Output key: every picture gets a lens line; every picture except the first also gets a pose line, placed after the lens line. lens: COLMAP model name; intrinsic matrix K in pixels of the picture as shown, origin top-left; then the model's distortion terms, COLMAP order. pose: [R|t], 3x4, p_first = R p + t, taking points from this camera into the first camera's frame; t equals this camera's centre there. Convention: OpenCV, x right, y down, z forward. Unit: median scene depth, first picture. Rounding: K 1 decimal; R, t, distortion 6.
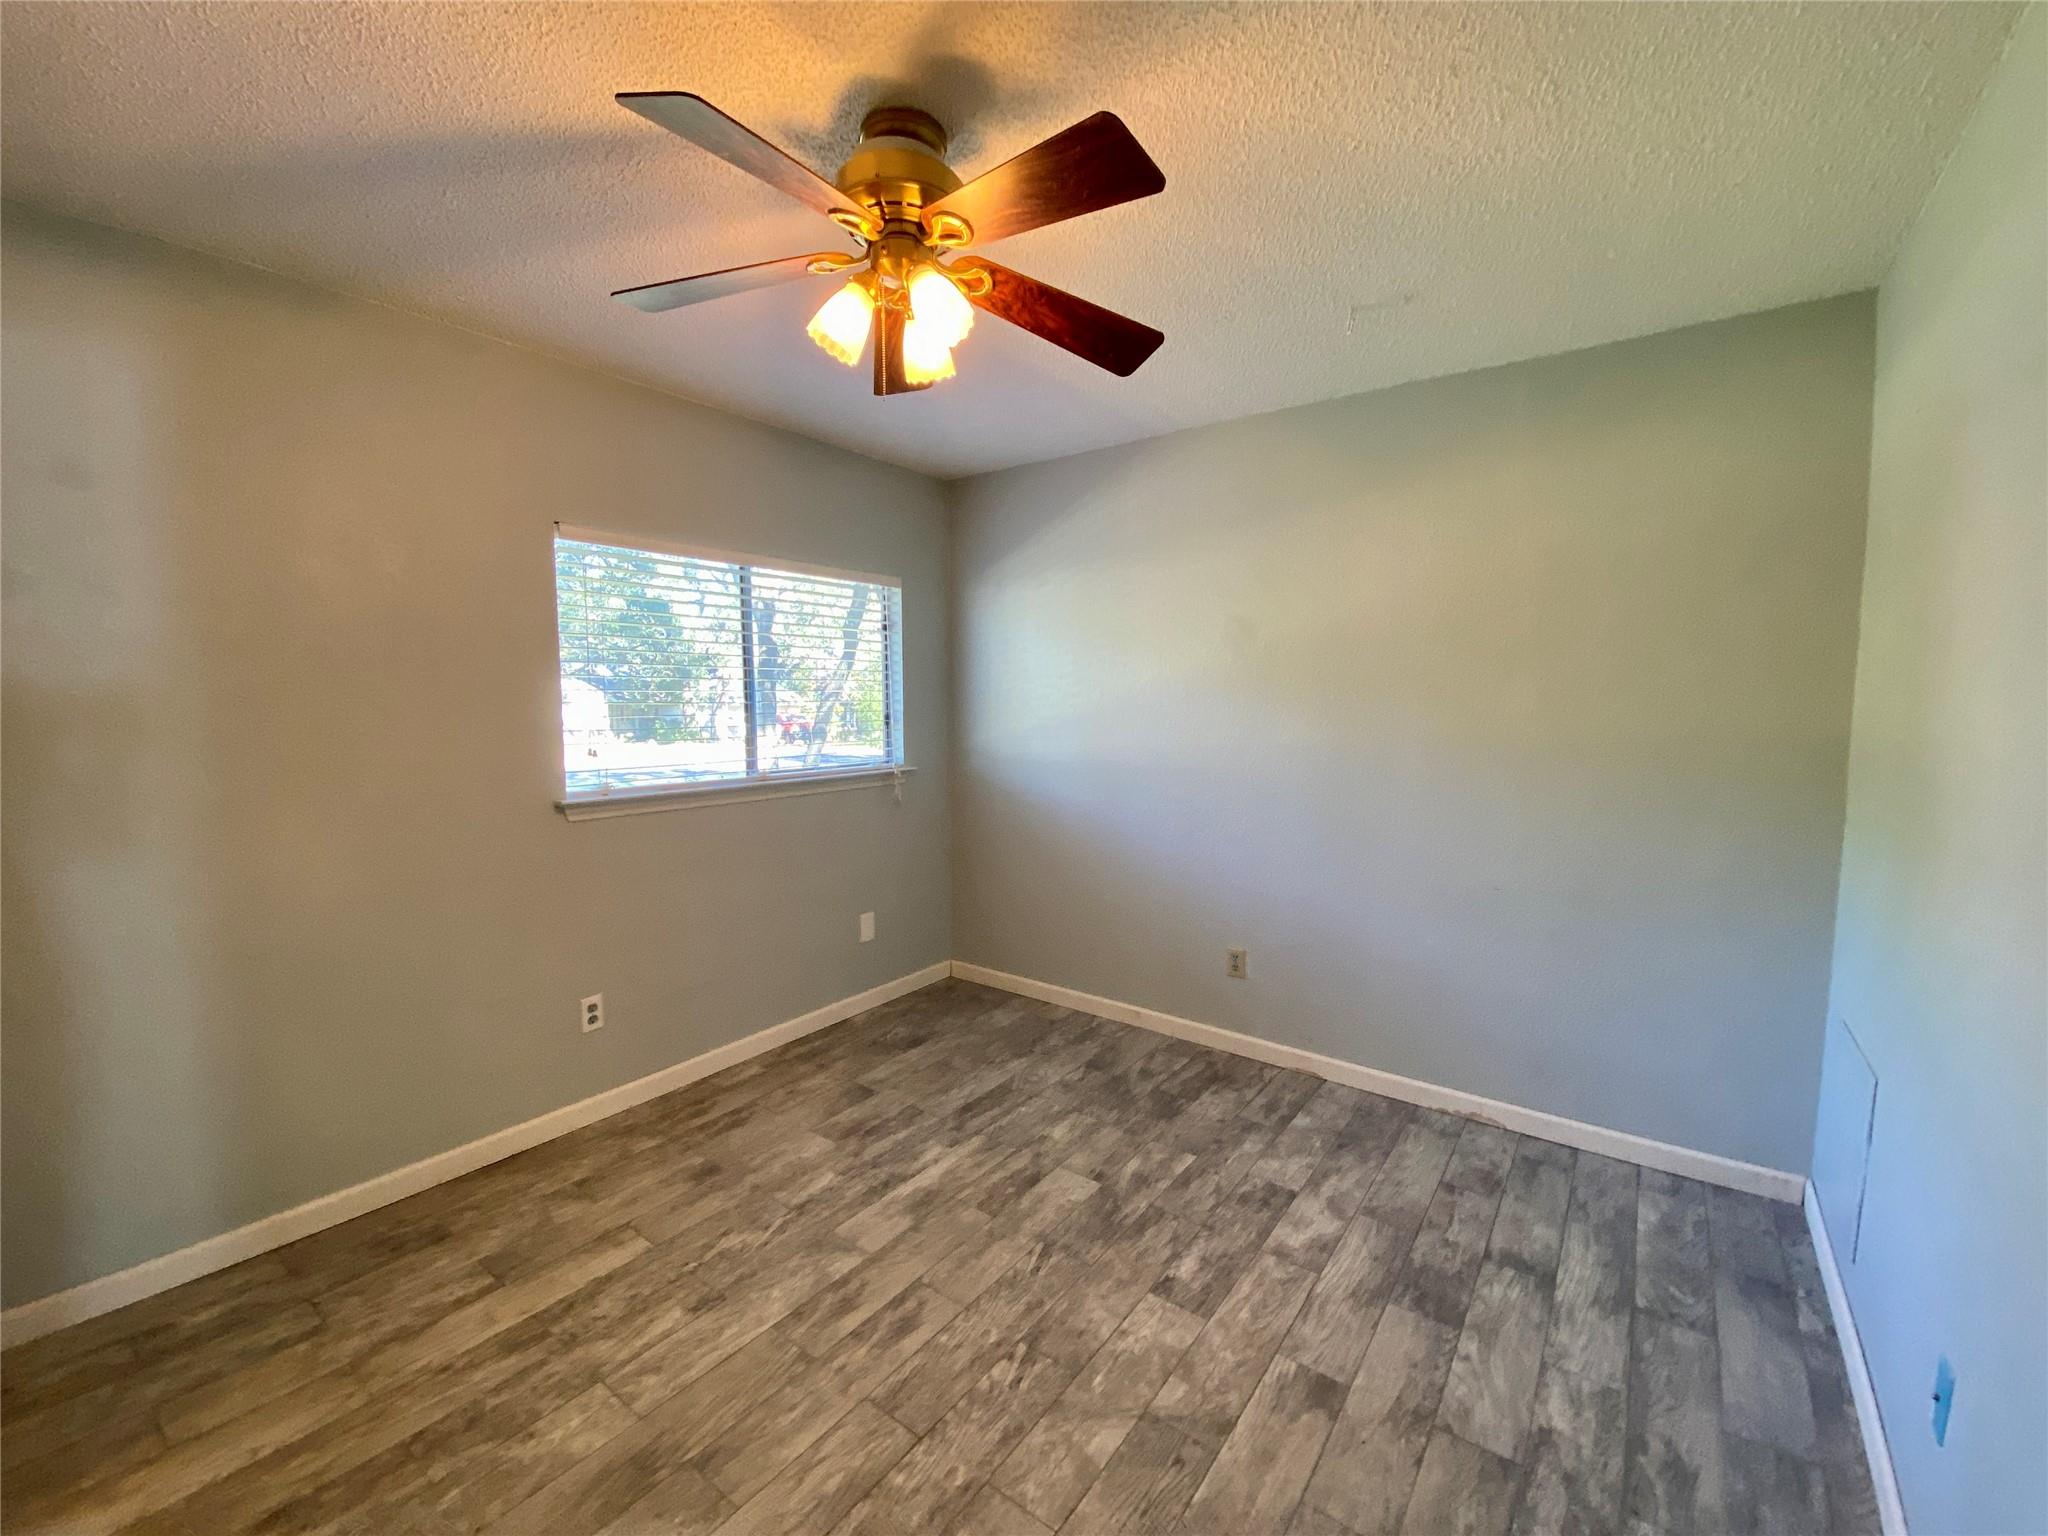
lens RADIAL K [[843.6, 0, 1022.8], [0, 843.6, 771.3], [0, 0, 1]] dist [0.011699, -0.015745]
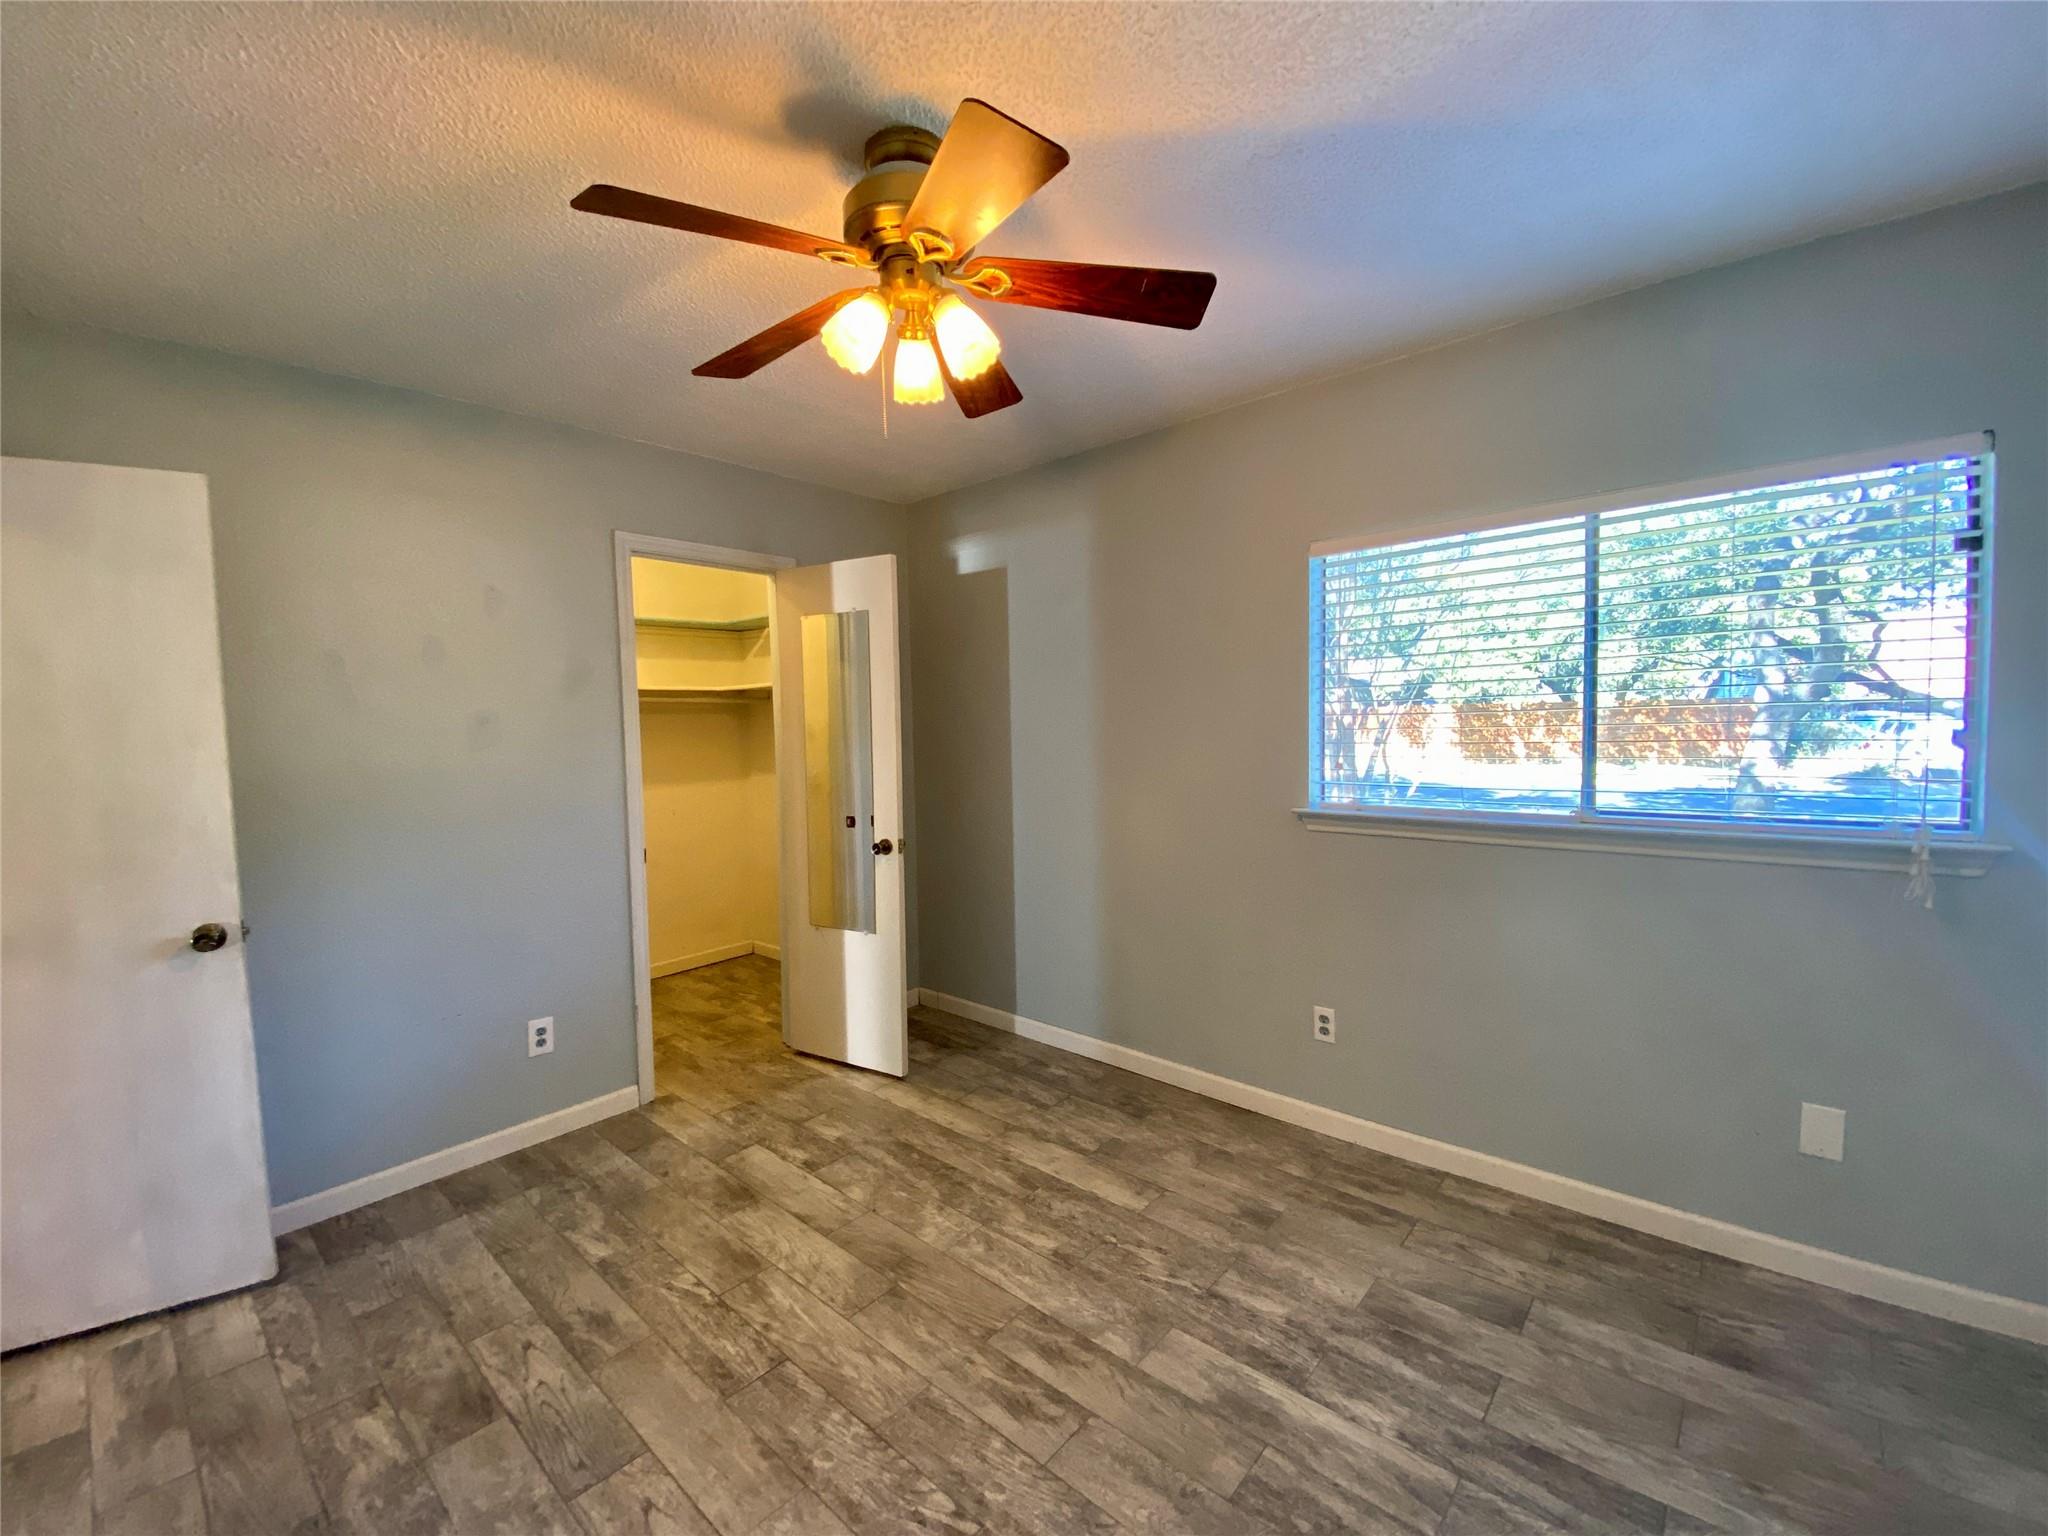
lens RADIAL K [[843.6, 0, 1022.8], [0, 843.6, 771.3], [0, 0, 1]] dist [0.011699, -0.015745]
pose [[-0.087596, 0.069915, -0.993700, 0.631506], [-0.067304, 0.994839, 0.075928, -0.079664], [0.993880, 0.073531, -0.082438, 0.912156]]
